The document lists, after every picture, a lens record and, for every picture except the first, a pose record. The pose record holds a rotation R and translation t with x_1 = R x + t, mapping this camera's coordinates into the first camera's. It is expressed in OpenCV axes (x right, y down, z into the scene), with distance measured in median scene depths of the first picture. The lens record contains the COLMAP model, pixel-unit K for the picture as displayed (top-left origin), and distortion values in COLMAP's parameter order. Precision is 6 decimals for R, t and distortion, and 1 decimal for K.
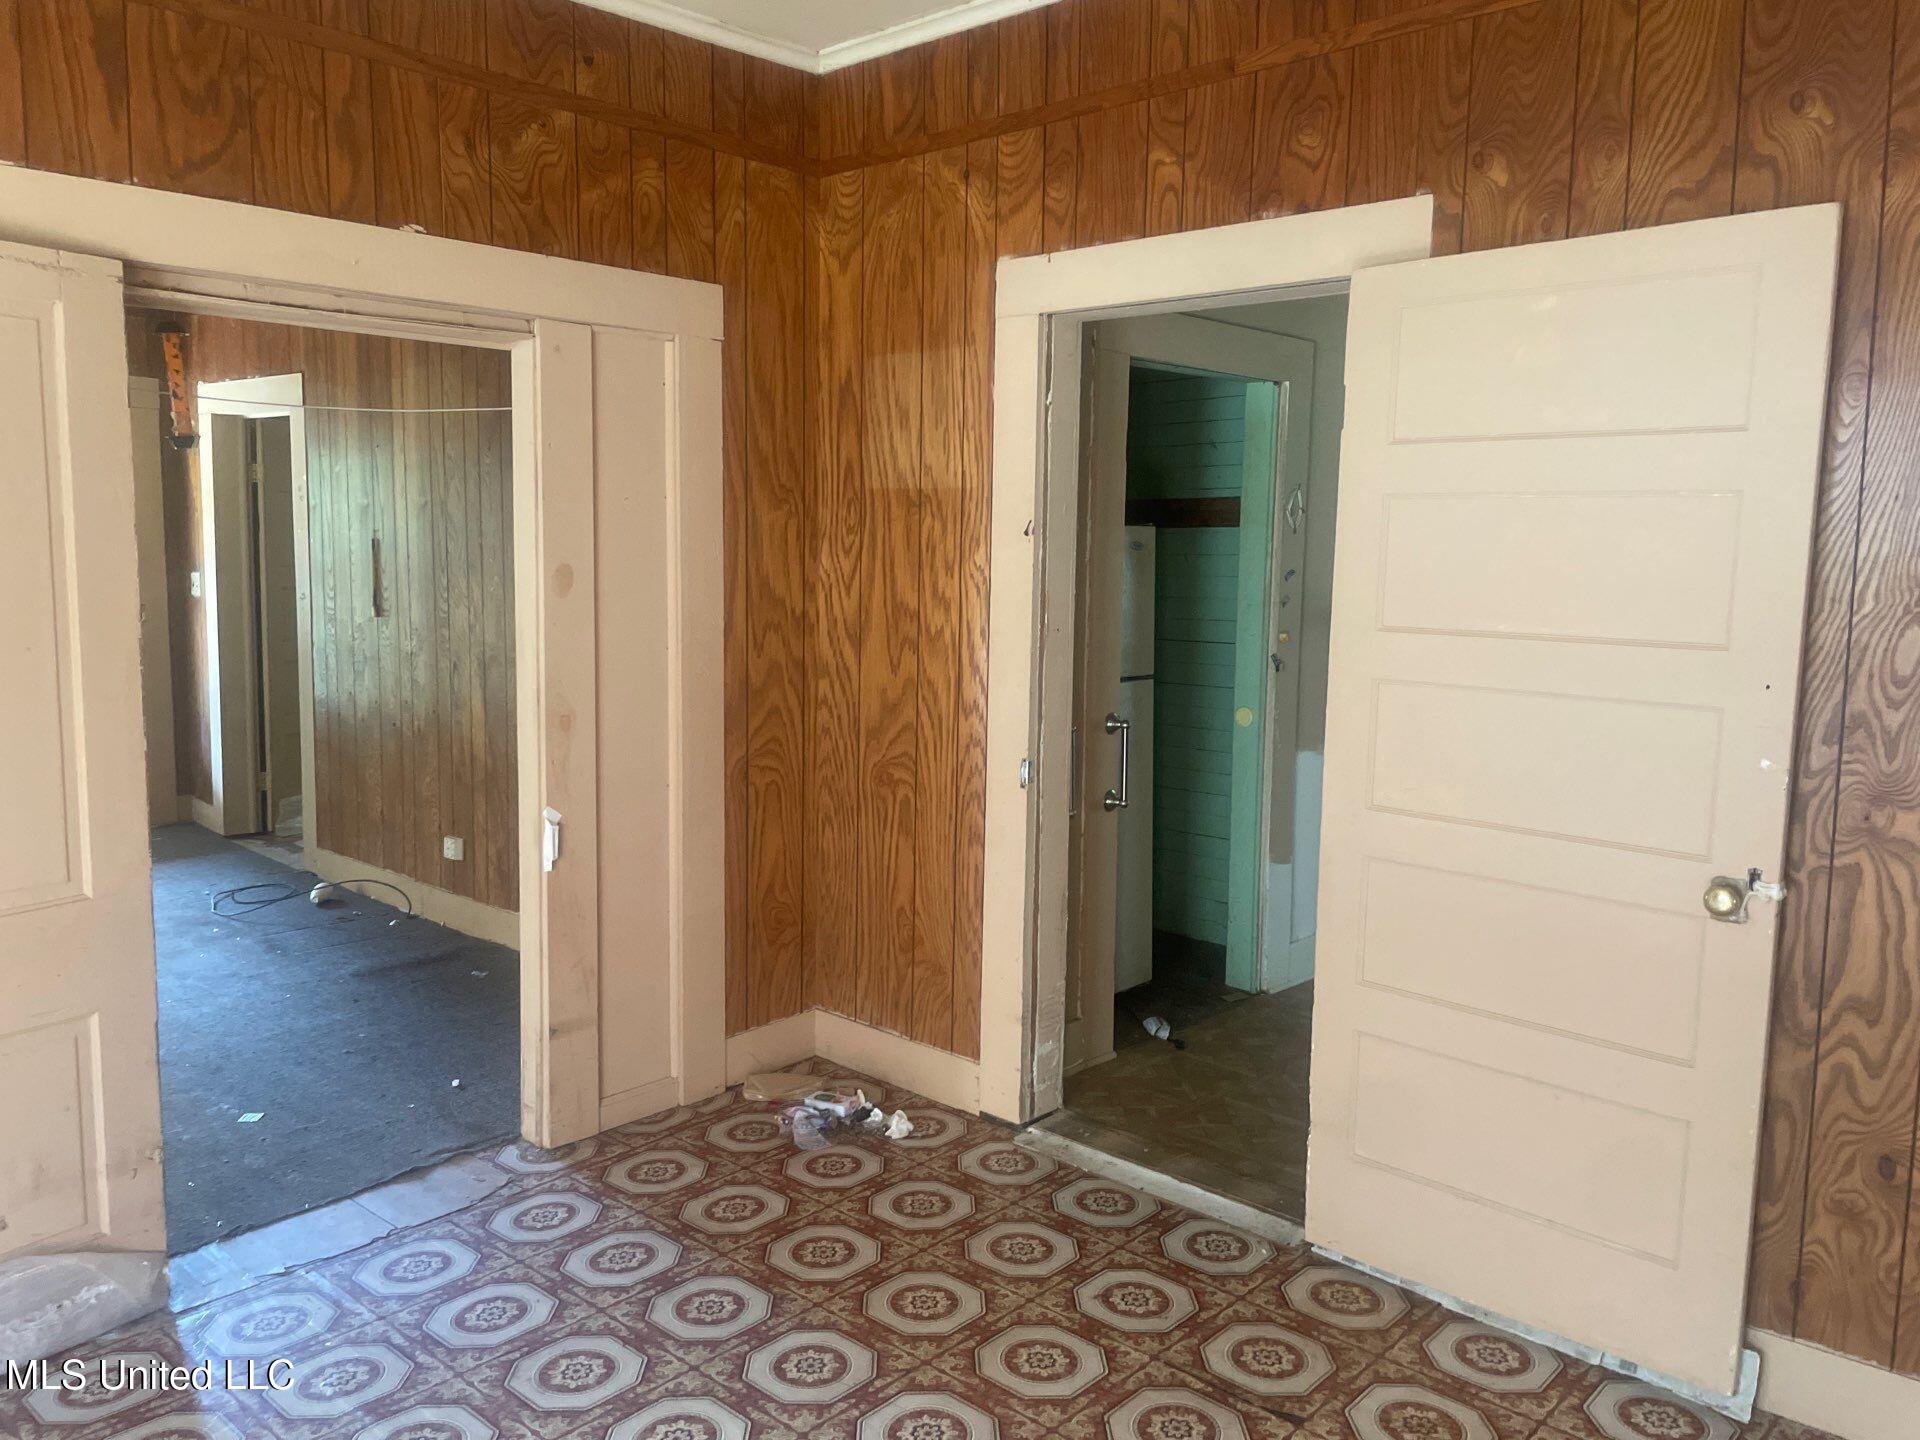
lens RADIAL K [[1431.3, 0, 969.1], [0, 1431.3, 706.4], [0, 0, 1]] dist [0.072032, -0.098491]
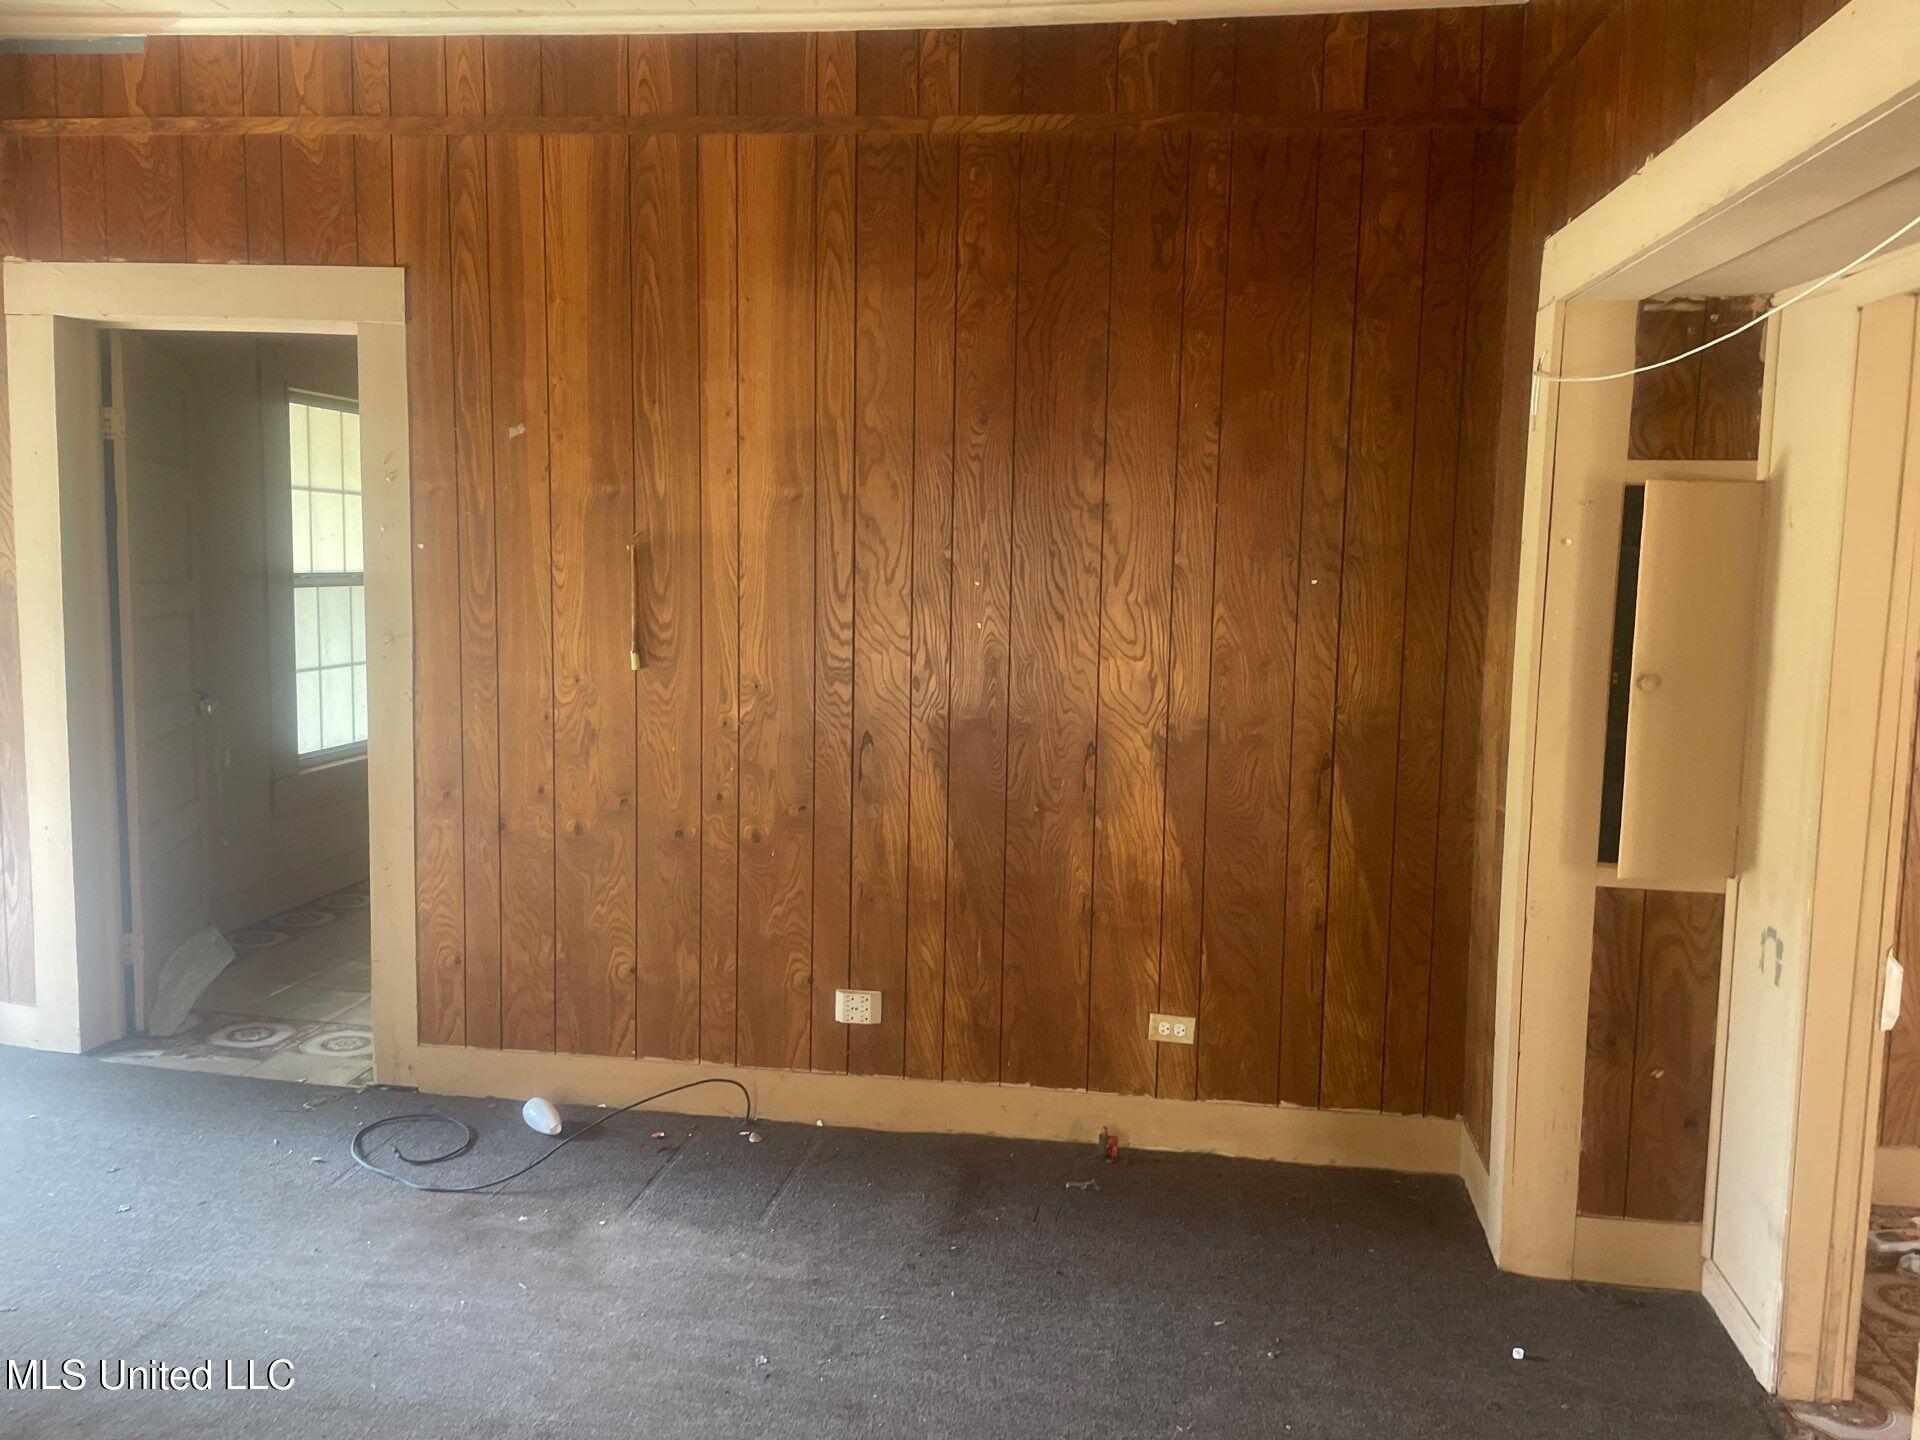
lens RADIAL K [[1353.7, 0, 967.0], [0, 1353.7, 708.6], [0, 0, 1]] dist [0.010539, 0.001355]
pose [[0.816841, -0.057821, 0.573958, -1.024422], [0.050995, 0.998306, 0.027997, -0.086666], [-0.574604, 0.006400, 0.818406, 0.685755]]
